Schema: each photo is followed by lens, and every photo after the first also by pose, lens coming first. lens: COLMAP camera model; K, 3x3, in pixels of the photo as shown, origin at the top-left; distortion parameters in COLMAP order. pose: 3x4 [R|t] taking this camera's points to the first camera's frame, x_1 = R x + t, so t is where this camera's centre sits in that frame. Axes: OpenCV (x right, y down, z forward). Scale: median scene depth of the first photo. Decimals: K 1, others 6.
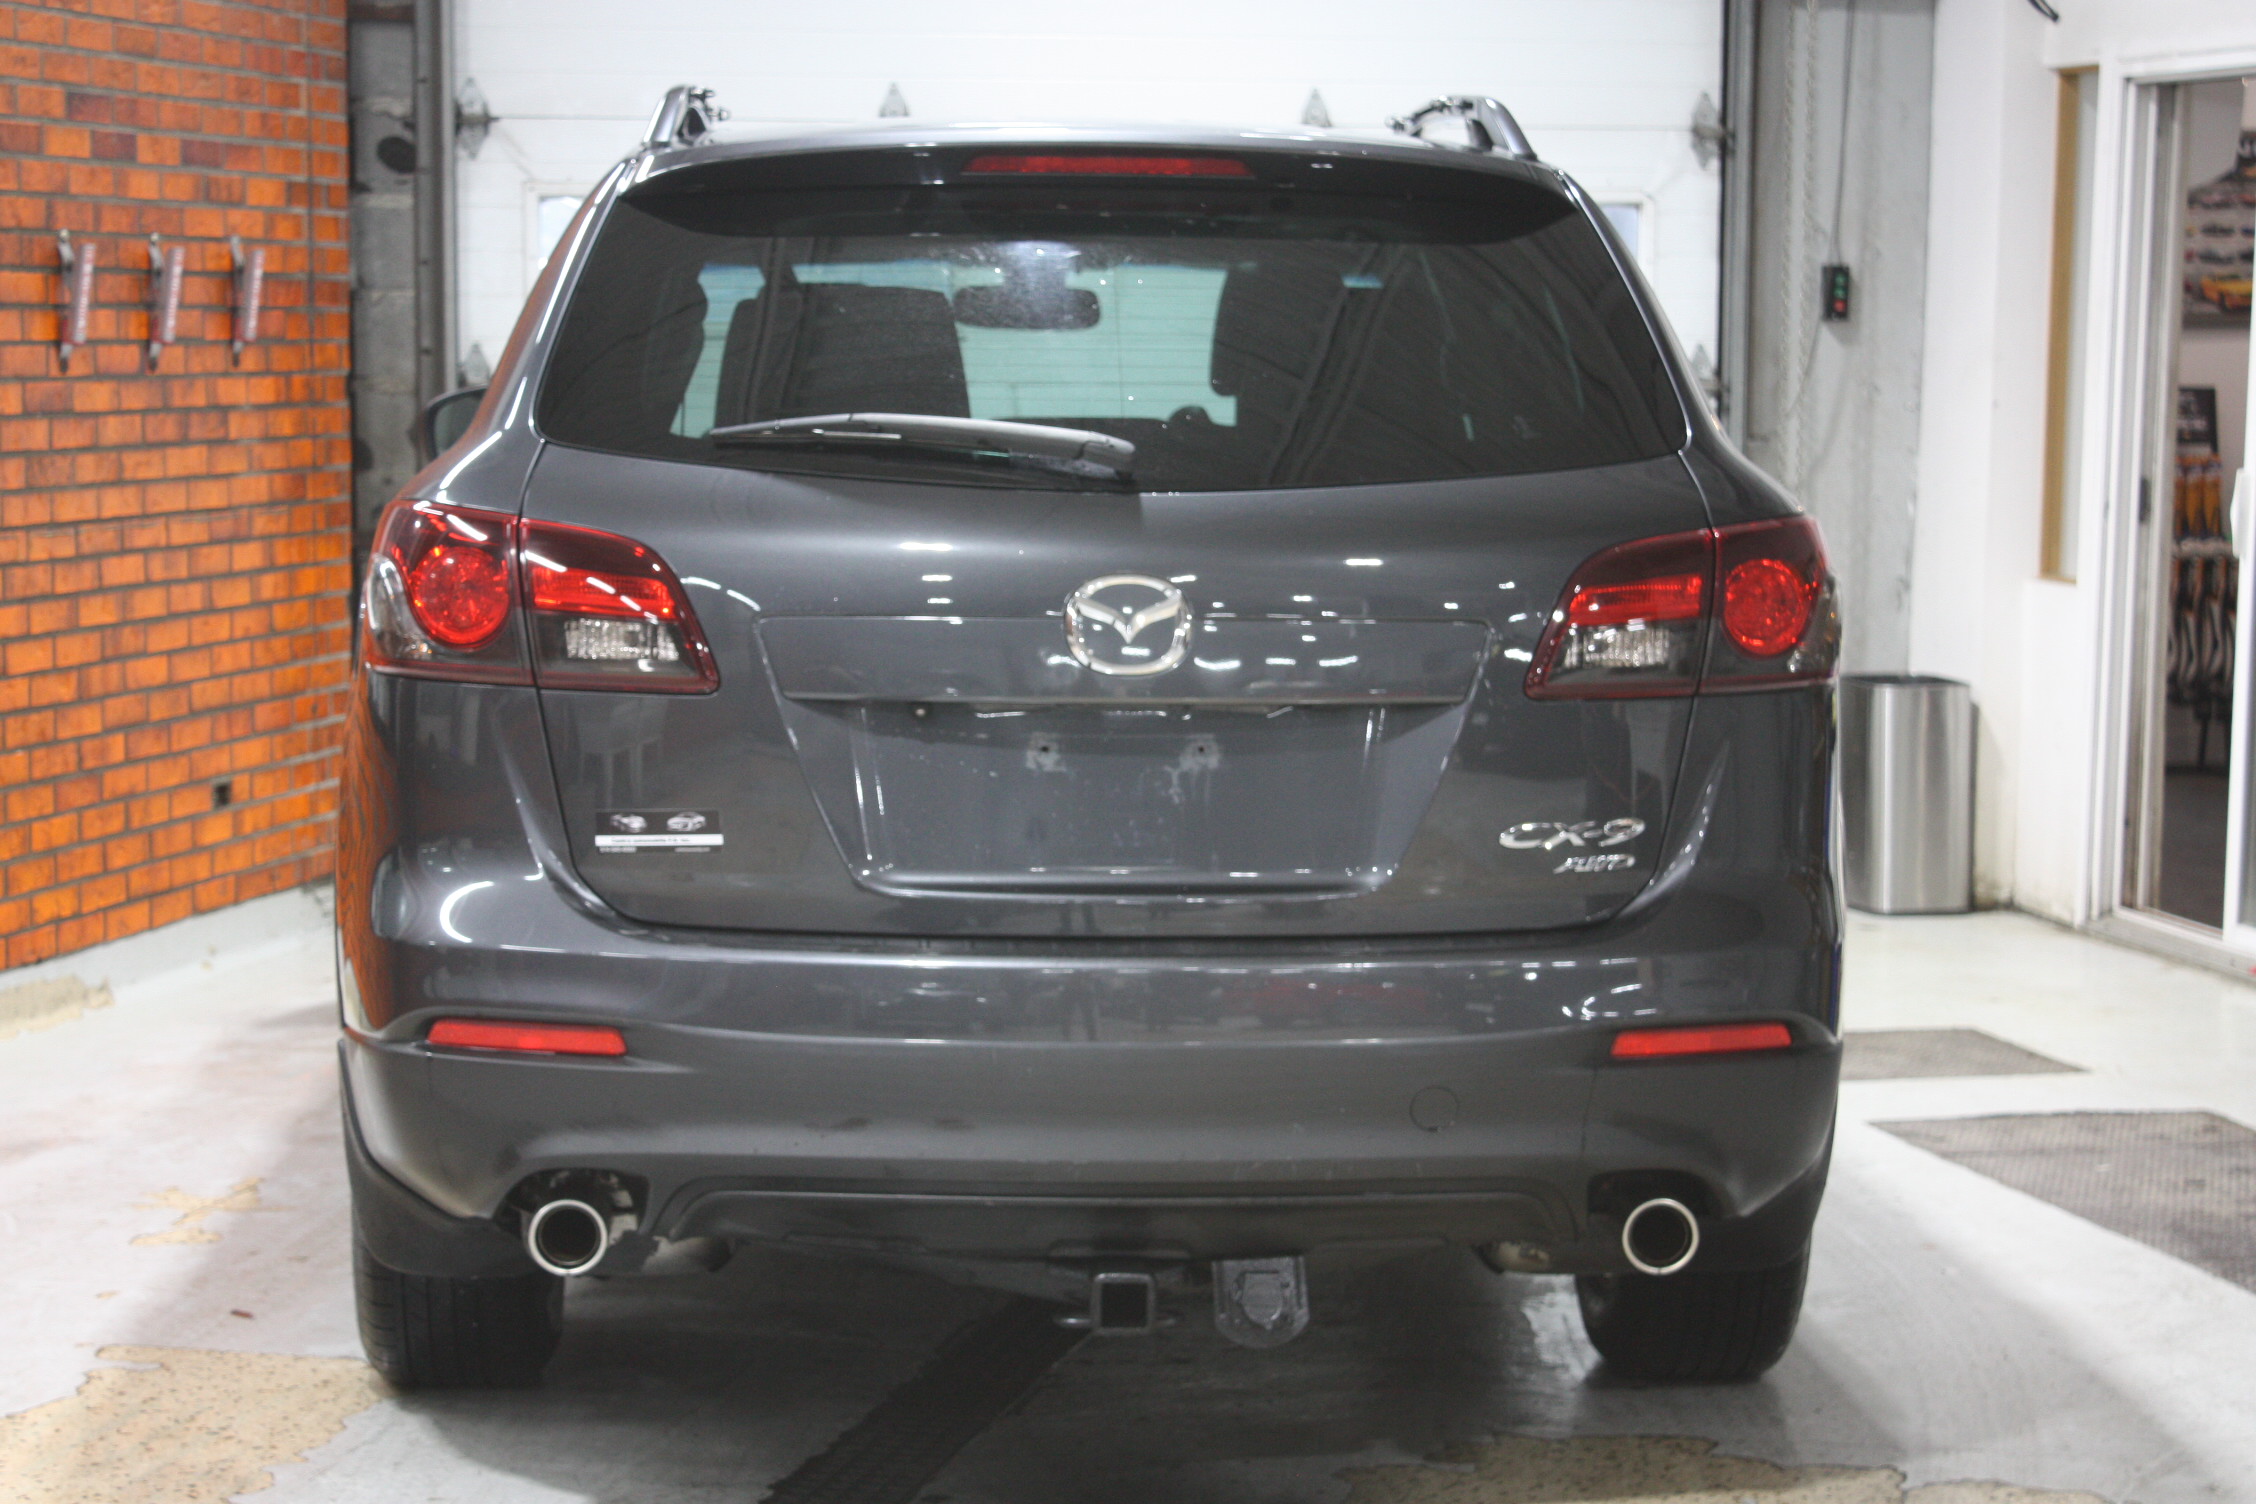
lens RADIAL K [[4814.6, 0, 1128.0], [0, 4814.6, 752.0], [0, 0, 1]] dist [-0.001604, 0.477546]
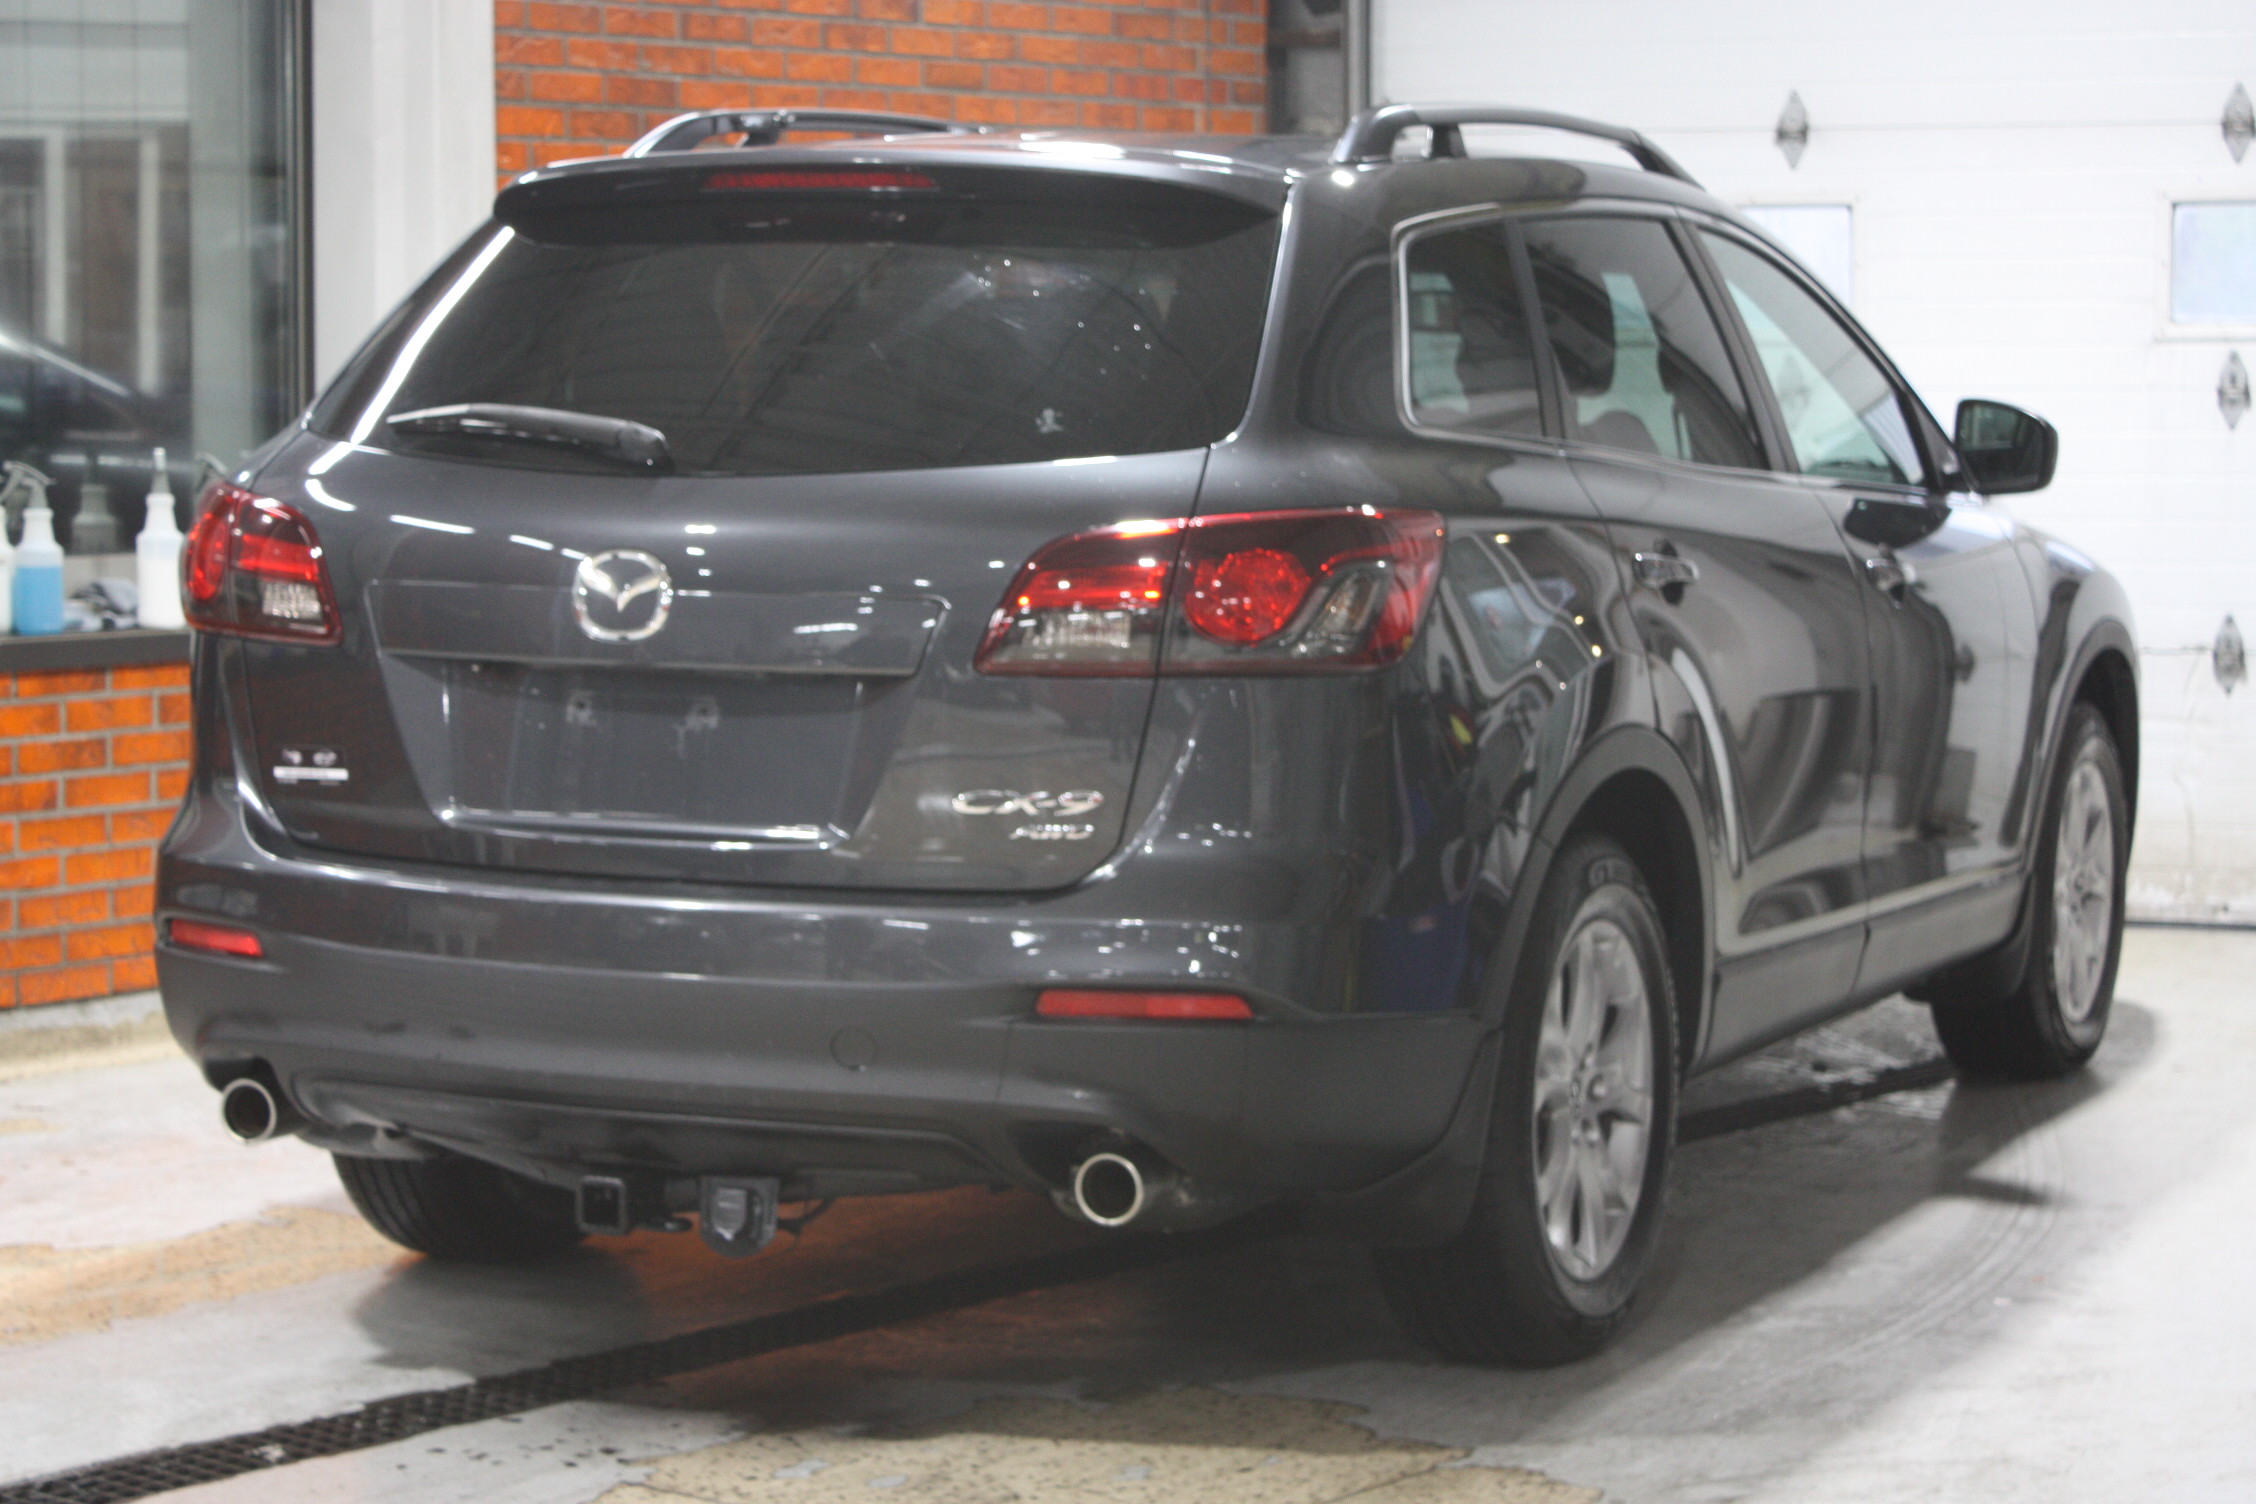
lens RADIAL K [[4947.8, 0, 1128.0], [0, 4947.8, 752.0], [0, 0, 1]] dist [0.056901, 0.035110]
pose [[0.880305, 0.037996, -0.472884, 0.630951], [-0.040842, 0.999157, 0.004252, 0.000240], [0.472646, 0.015570, 0.881115, 0.046177]]
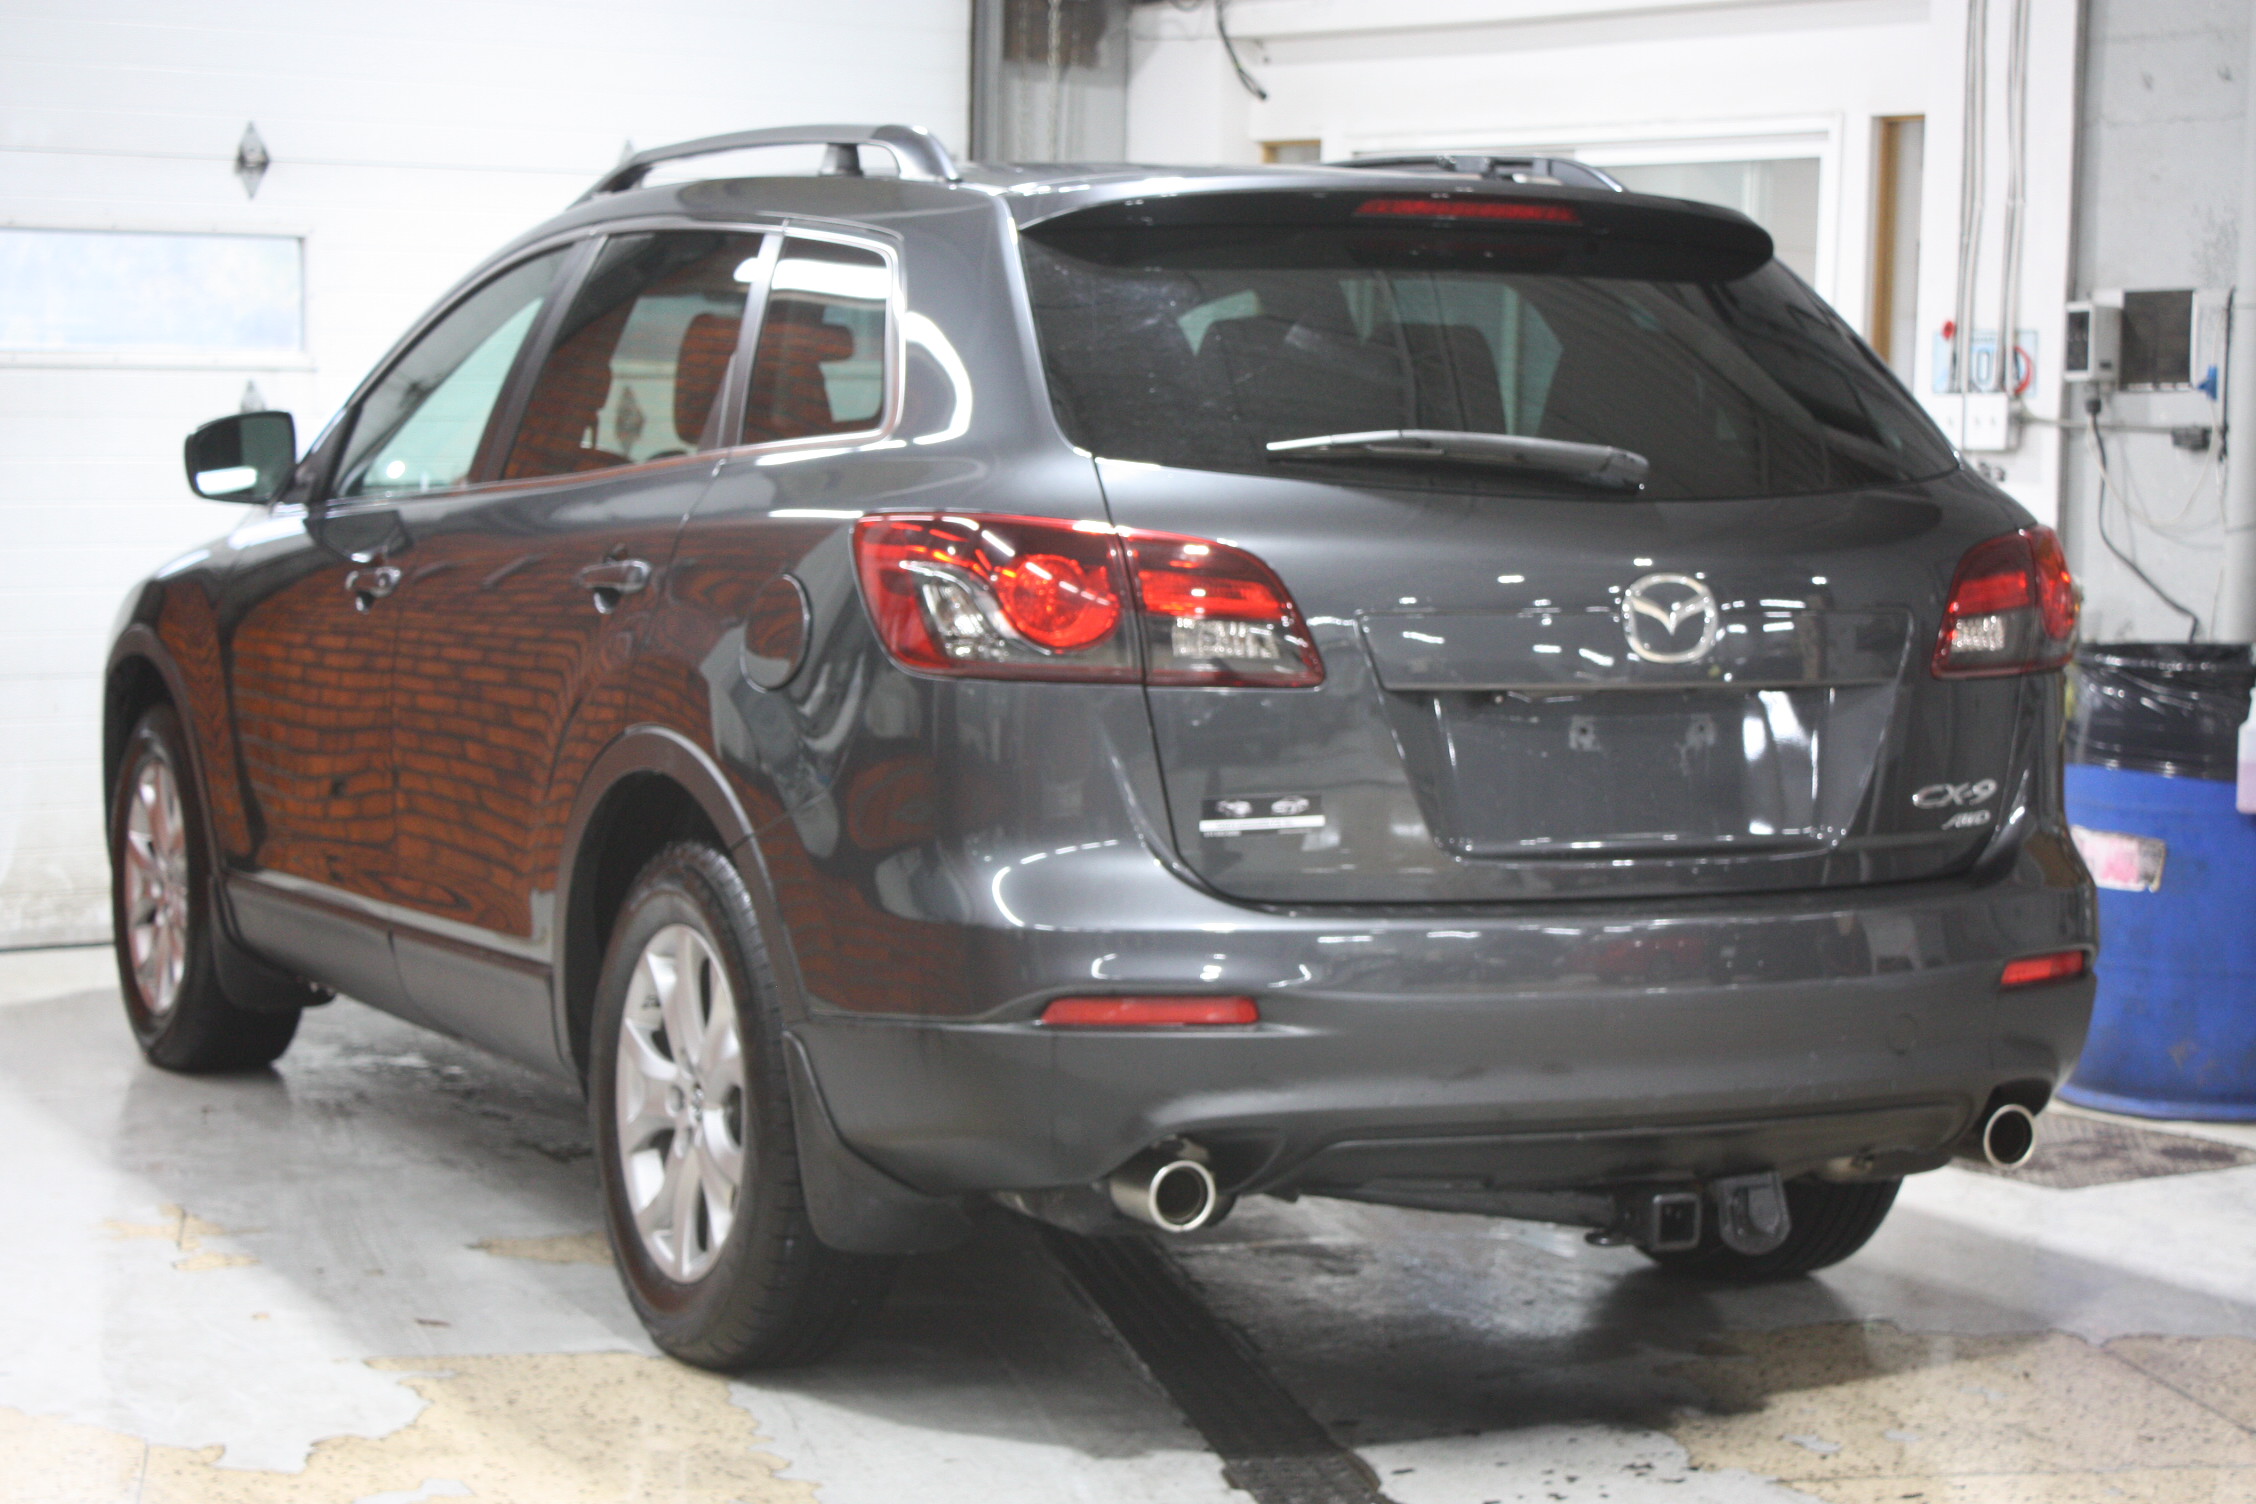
lens RADIAL K [[4506.4, 0, 1128.0], [0, 4506.4, 752.0], [0, 0, 1]] dist [-0.003085, -0.159687]
pose [[0.921820, -0.025253, 0.386794, -0.512670], [0.027220, 0.999629, 0.000393, 0.001053], [-0.386661, 0.010166, 0.922166, 0.076217]]
